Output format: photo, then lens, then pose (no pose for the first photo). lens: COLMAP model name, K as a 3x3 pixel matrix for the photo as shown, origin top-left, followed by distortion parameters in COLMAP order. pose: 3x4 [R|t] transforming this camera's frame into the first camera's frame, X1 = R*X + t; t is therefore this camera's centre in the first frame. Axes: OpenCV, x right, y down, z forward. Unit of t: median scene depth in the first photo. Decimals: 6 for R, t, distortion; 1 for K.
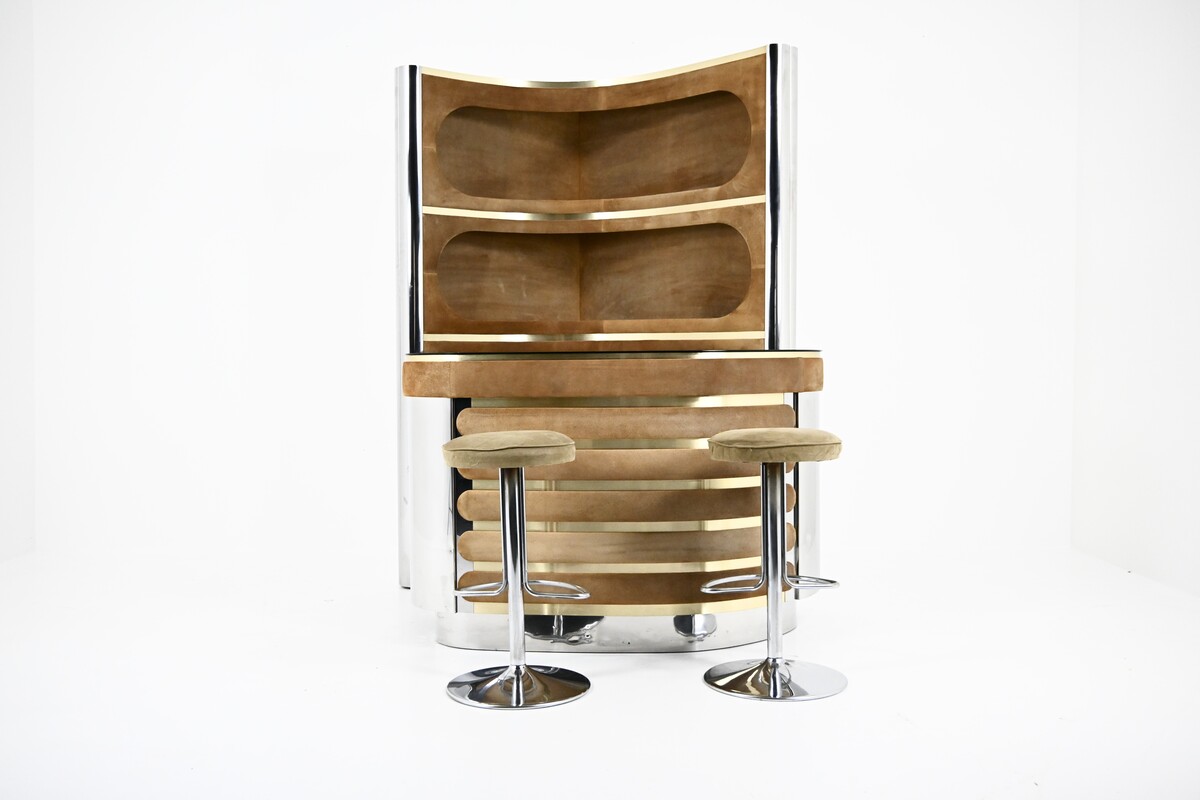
lens RADIAL K [[1137.9, 0, 588.8], [0, 1137.9, 390.7], [0, 0, 1]] dist [-0.004837, 0.000000]
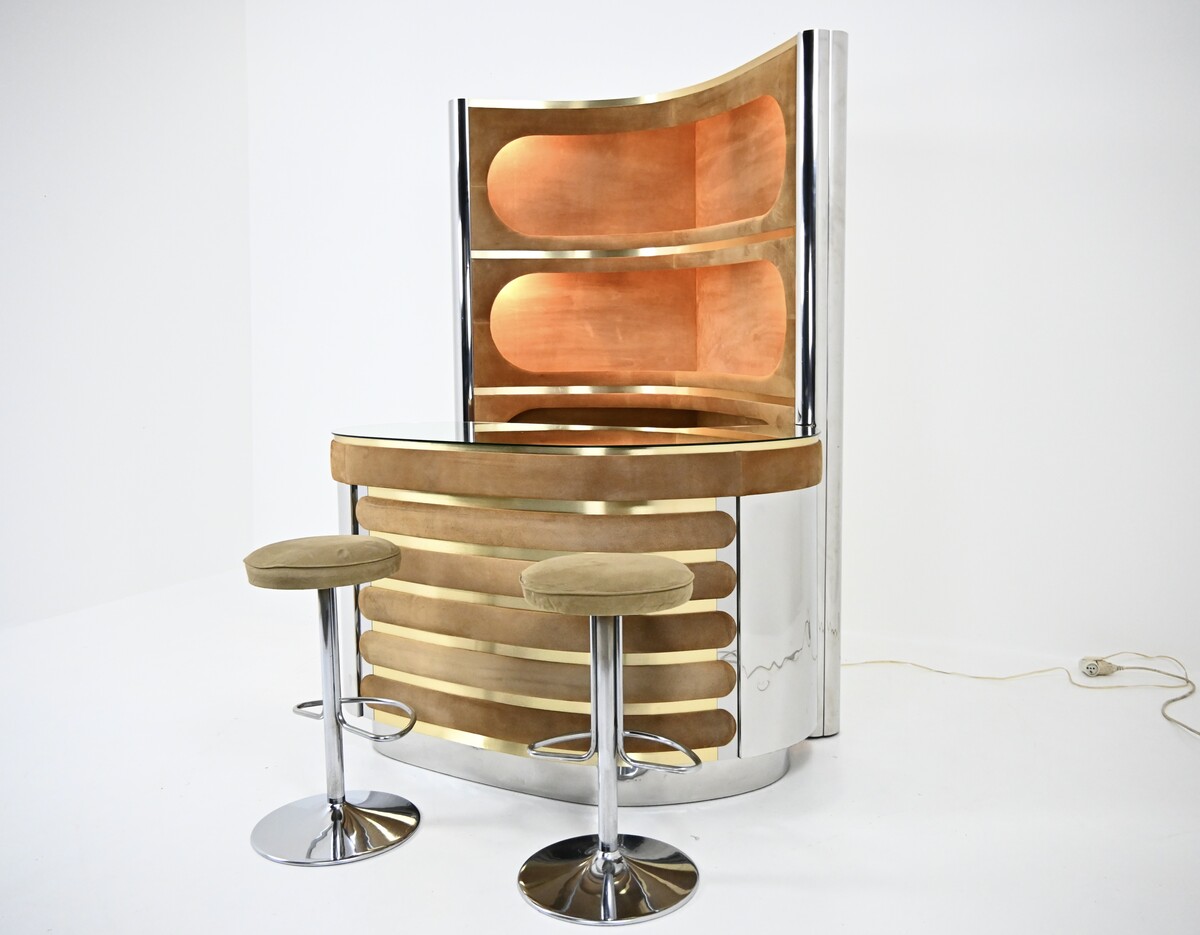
lens RADIAL K [[1098.6, 0, 608.3], [0, 1098.6, 408.1], [0, 0, 1]] dist [0.002014, 0.000000]
pose [[0.899595, 0.024448, -0.436041, 0.400510], [-0.006484, 0.999070, 0.042638, -0.083461], [0.436677, -0.035529, 0.898916, 0.272207]]
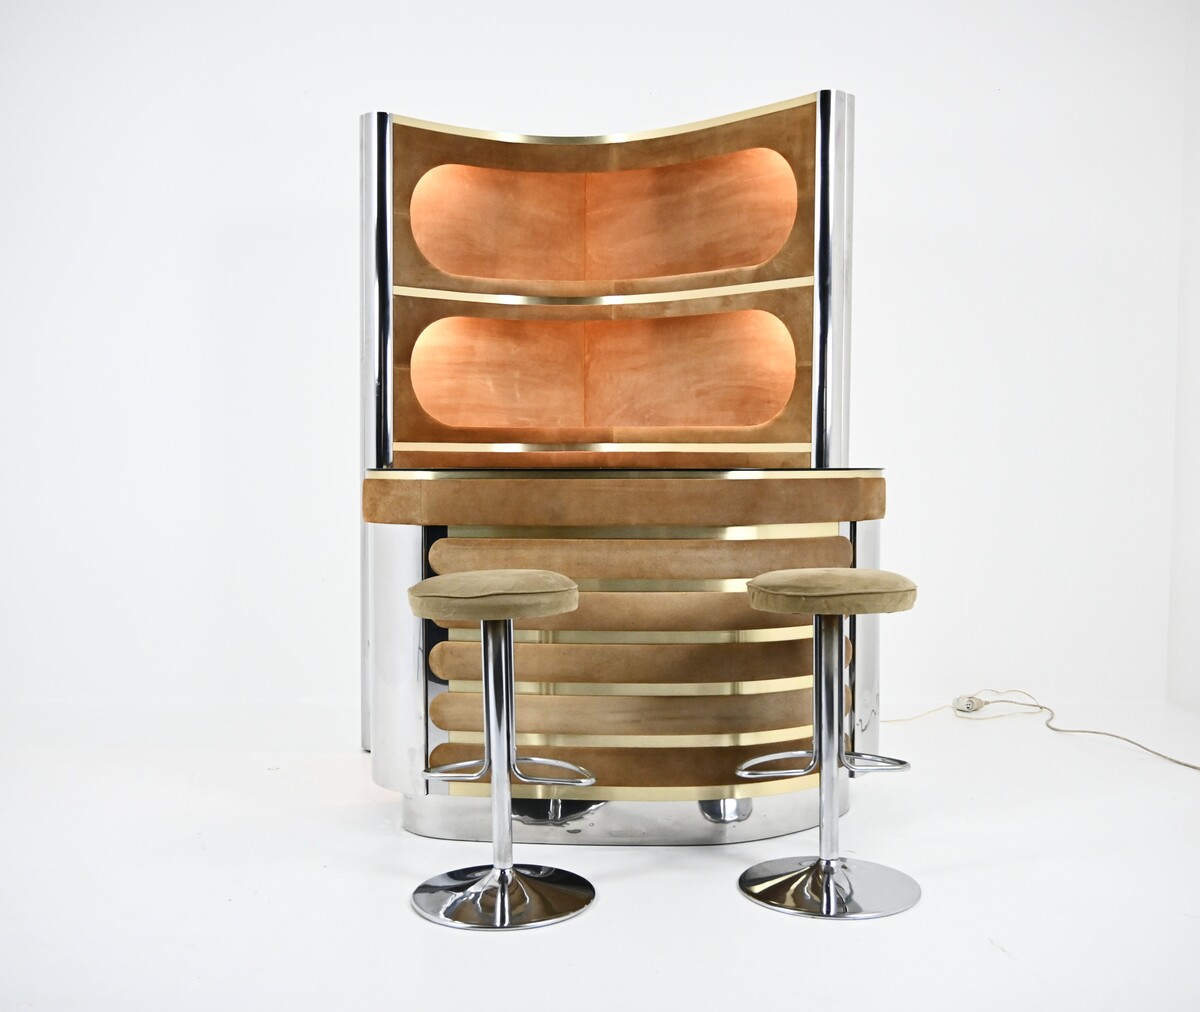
lens RADIAL K [[1258.2, 0, 612.3], [0, 1258.2, 511.1], [0, 0, 1]] dist [-0.012526, 0.000000]
pose [[0.999837, 0.008218, 0.016099, -0.002354], [-0.008365, 0.999923, 0.009113, -0.011425], [-0.016023, -0.009246, 0.999829, 0.107619]]
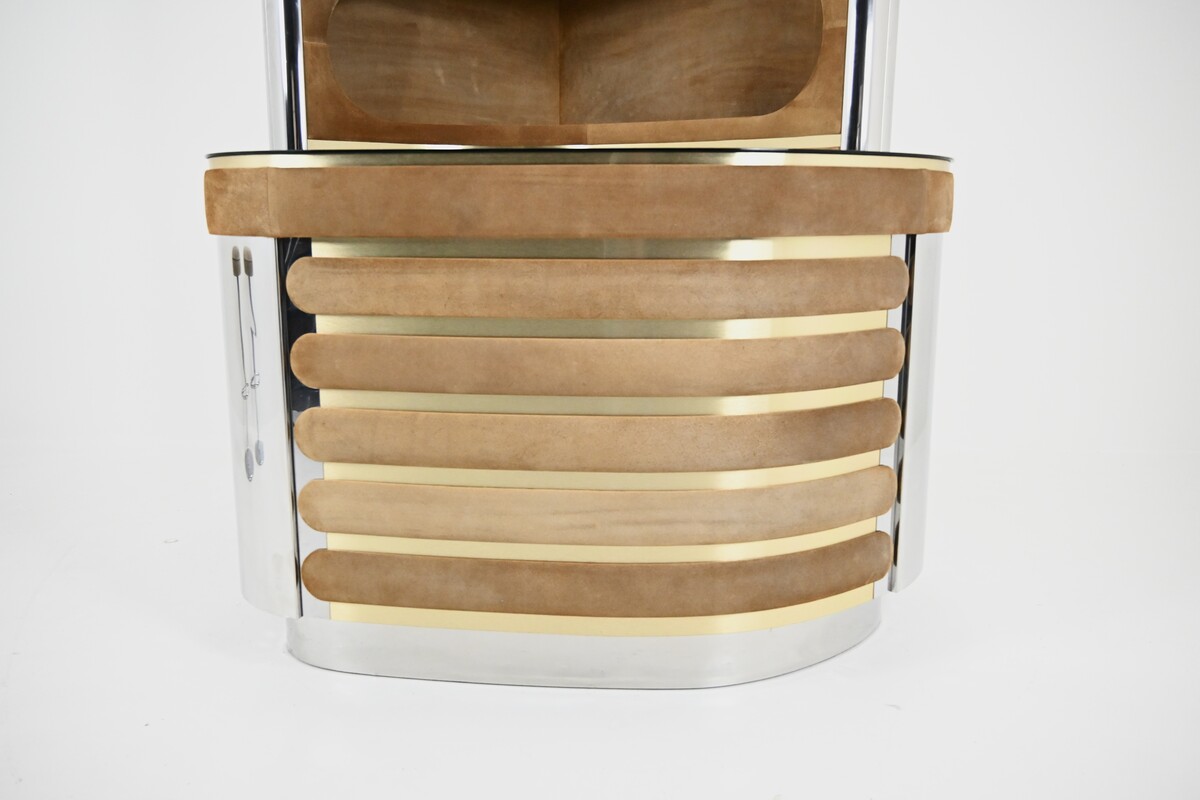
lens RADIAL K [[1021.3, 0, 594.7], [0, 1021.3, 397.7], [0, 0, 1]] dist [0.018761, -0.004812]
pose [[0.999796, 0.012597, -0.015767, 0.034578], [-0.010003, 0.987872, 0.154946, 0.004212], [0.017528, -0.154757, 0.987797, 0.462397]]
